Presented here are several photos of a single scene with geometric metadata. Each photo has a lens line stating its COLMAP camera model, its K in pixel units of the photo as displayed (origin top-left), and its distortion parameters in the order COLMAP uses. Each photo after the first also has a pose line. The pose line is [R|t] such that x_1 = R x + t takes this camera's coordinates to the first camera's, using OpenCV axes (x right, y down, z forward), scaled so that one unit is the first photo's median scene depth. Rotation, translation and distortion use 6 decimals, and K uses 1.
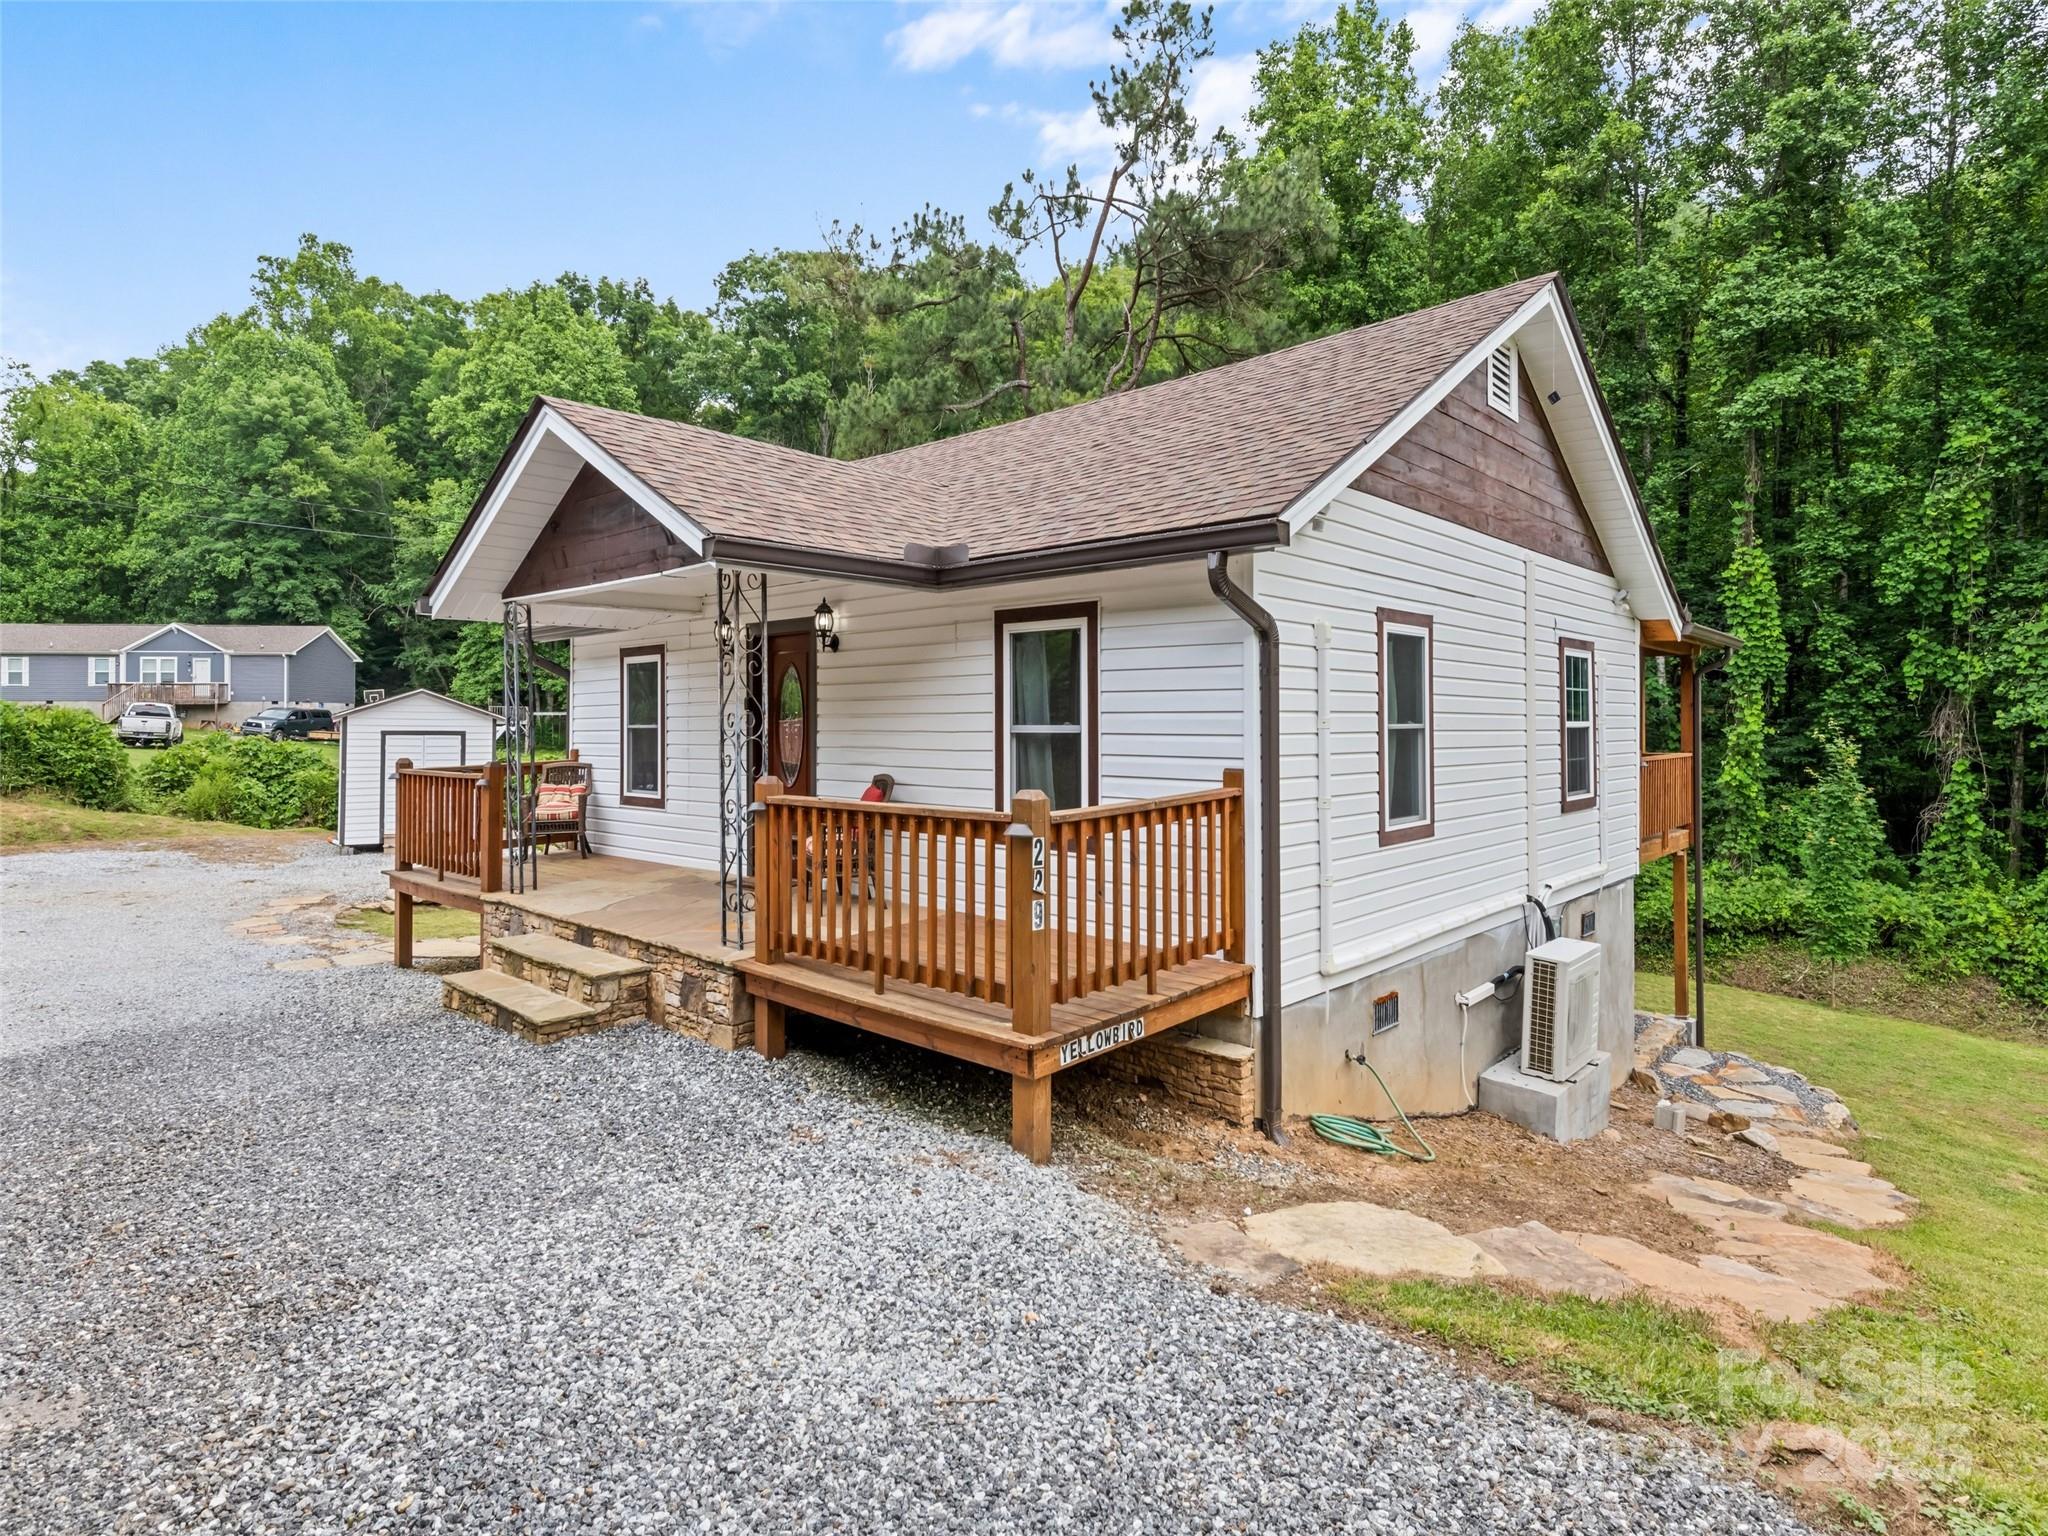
lens RADIAL K [[1061.7, 0, 1005.5], [0, 1061.7, 748.9], [0, 0, 1]] dist [0.015913, -0.007554]
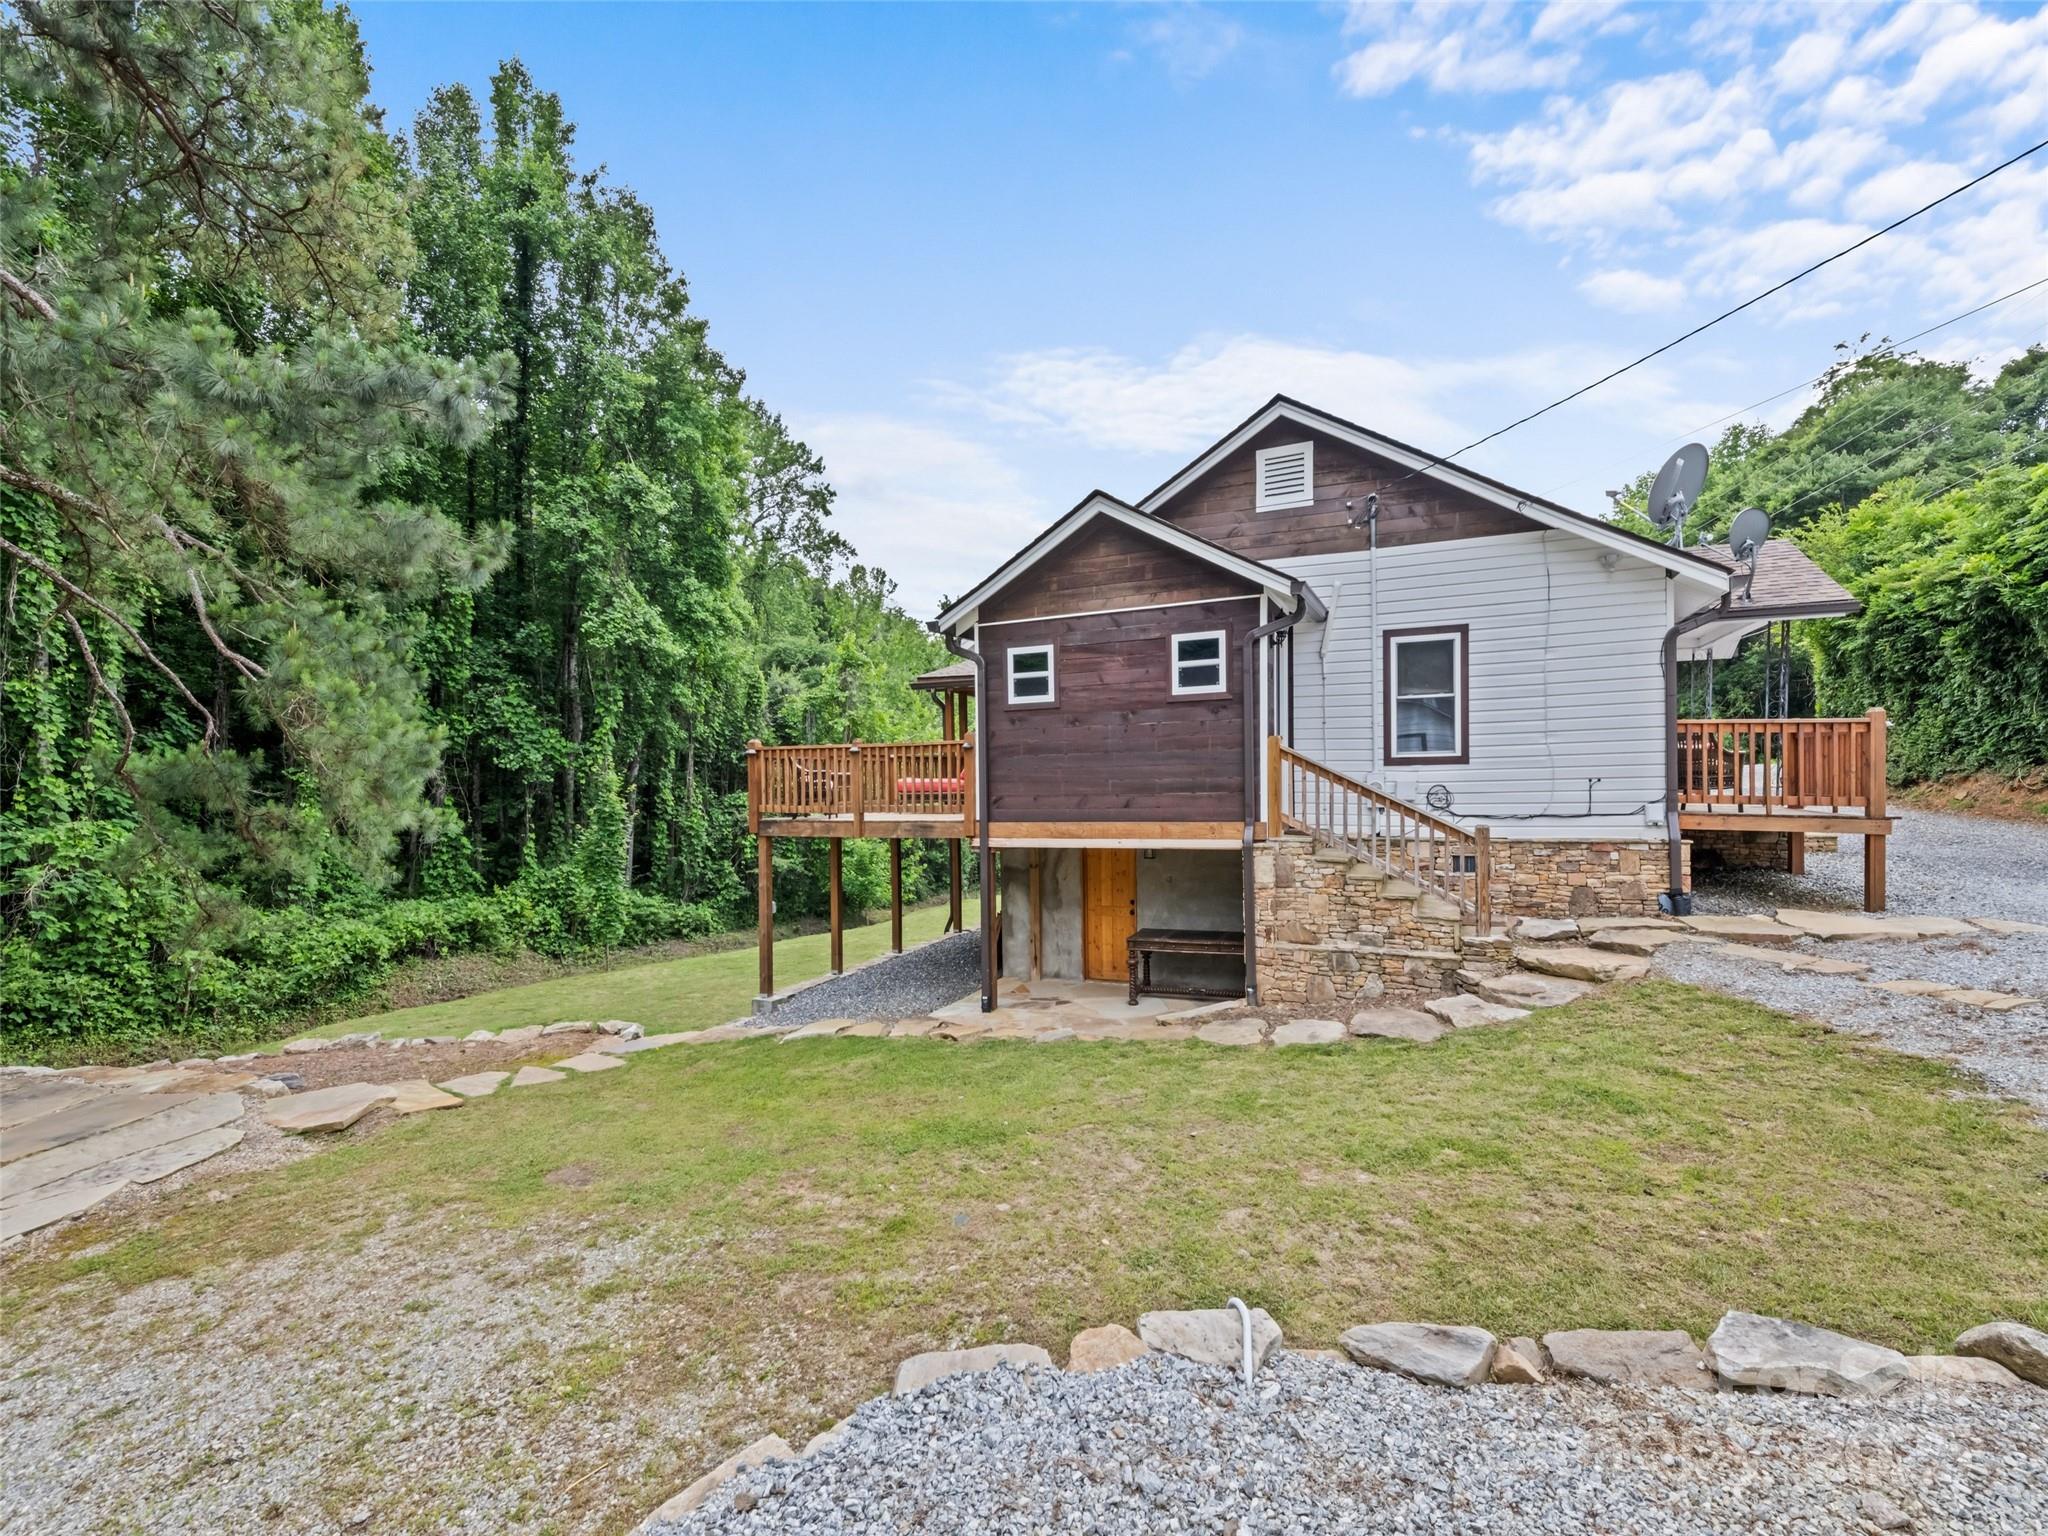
lens RADIAL K [[919.2, 0, 1022.8], [0, 919.2, 800.3], [0, 0, 1]] dist [0.013768, -0.004008]
pose [[-0.339332, -0.008759, 0.940626, -0.154457], [0.037766, 0.999024, 0.022927, 0.006231], [-0.939908, 0.043303, -0.338670, 0.283633]]
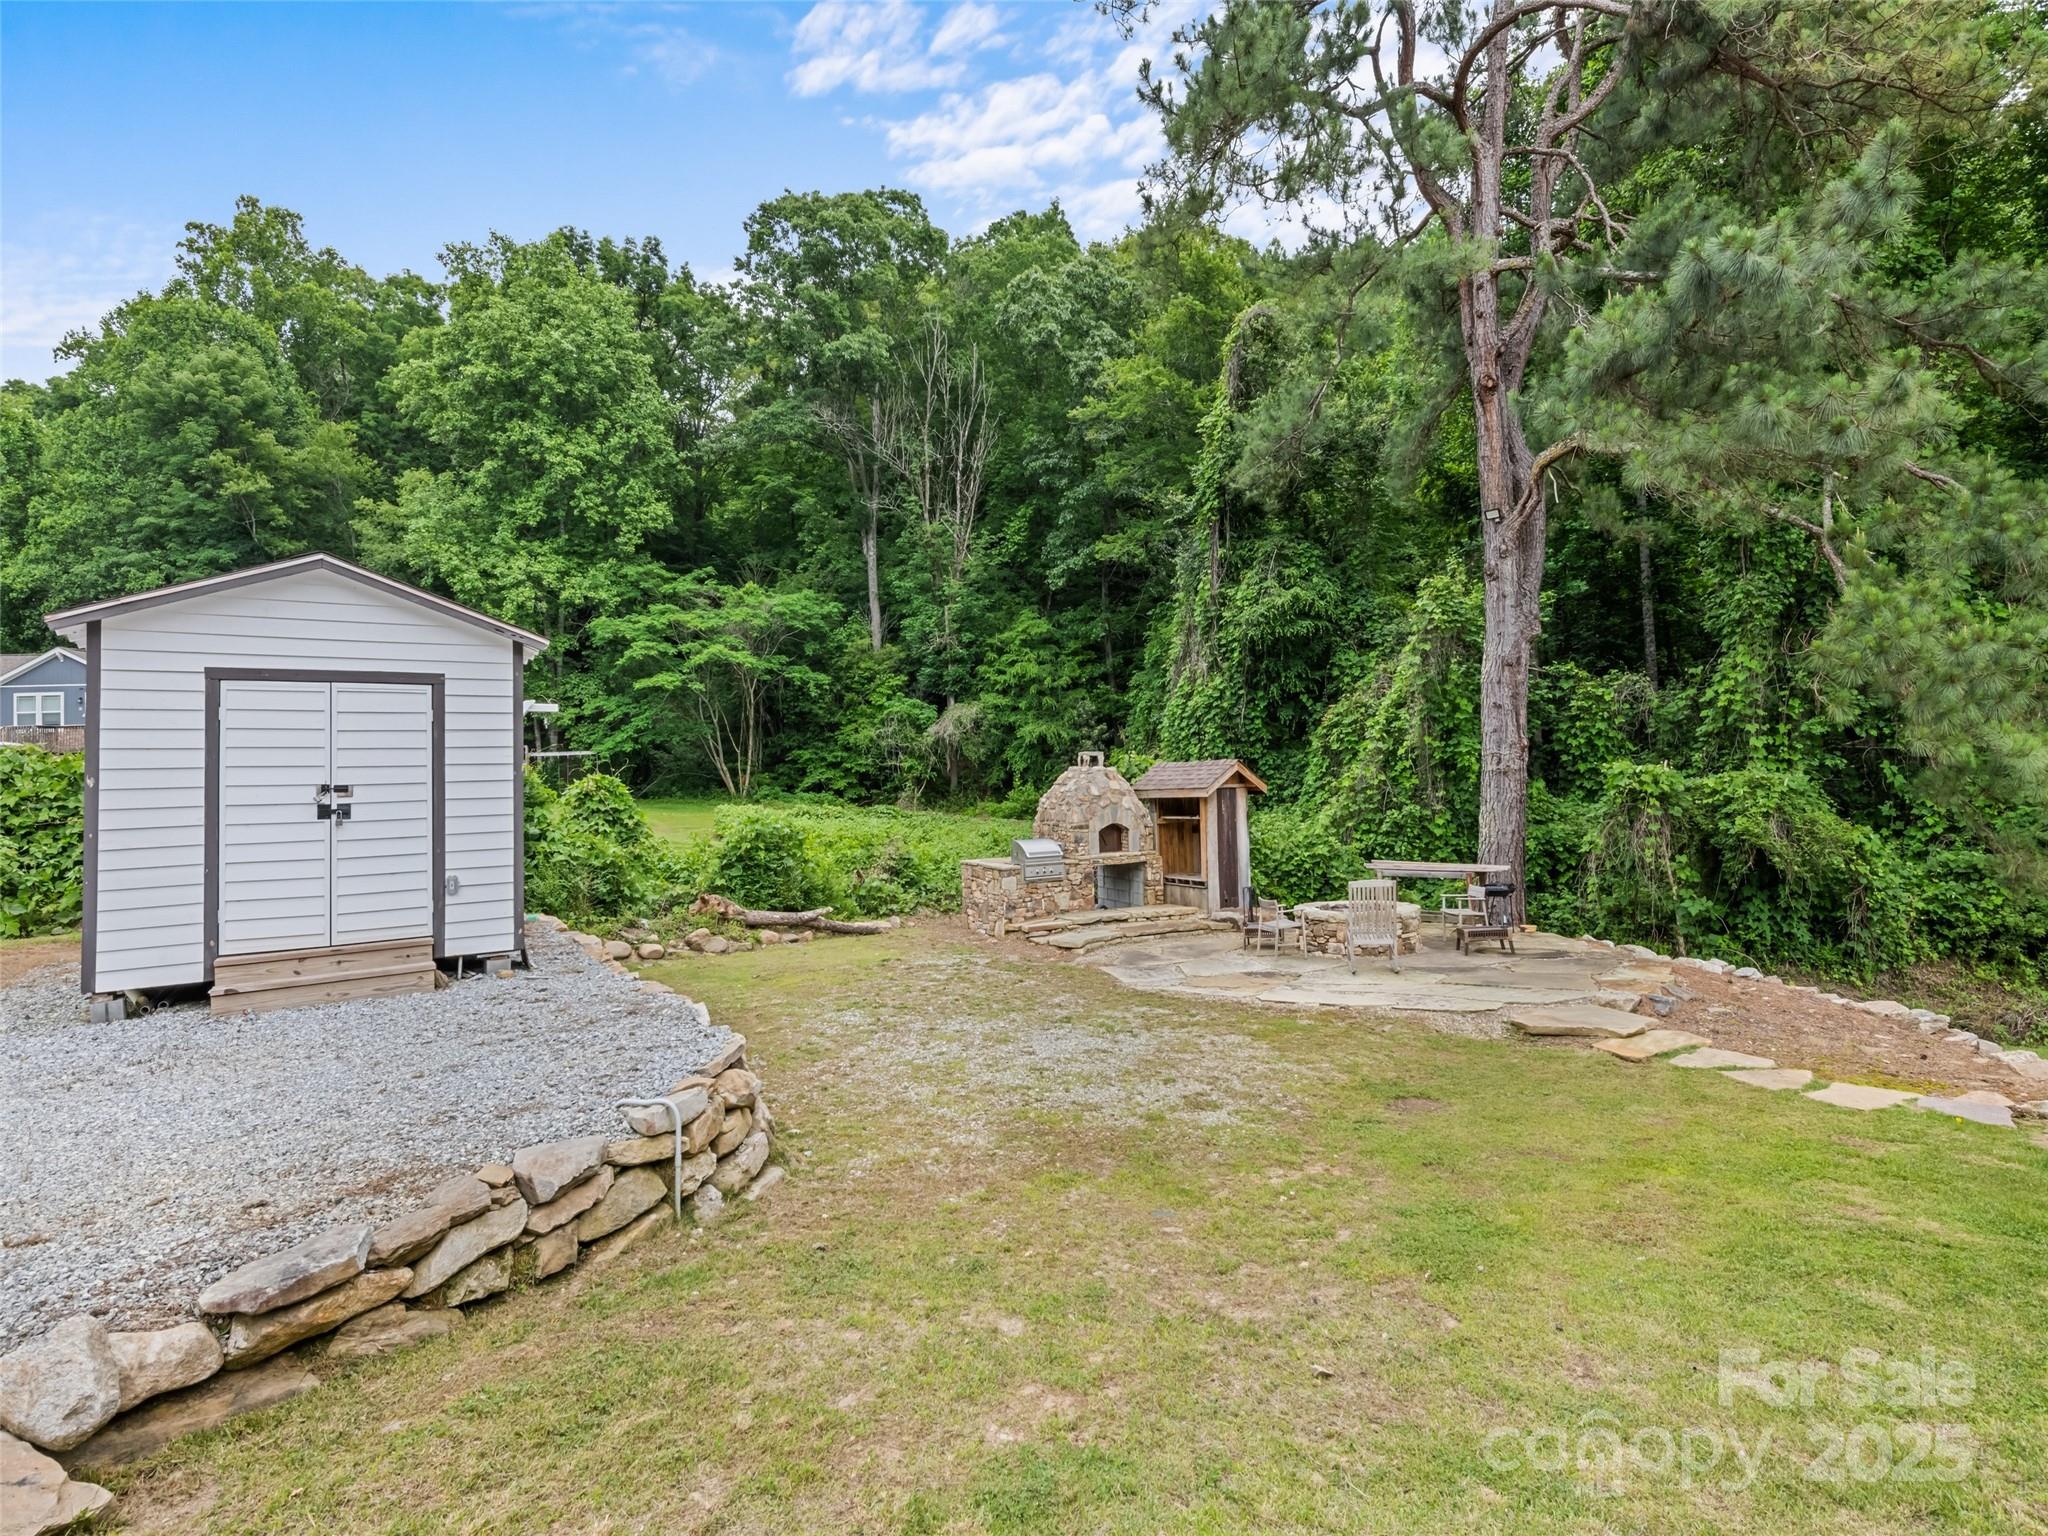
lens RADIAL K [[1061.7, 0, 1028.4], [0, 1061.7, 762.6], [0, 0, 1]] dist [0.015913, -0.007554]
pose [[0.998985, -0.034639, 0.028786, -0.095410], [0.035530, 0.998887, -0.031033, 0.010864], [-0.027679, 0.032024, 0.999104, 0.189111]]
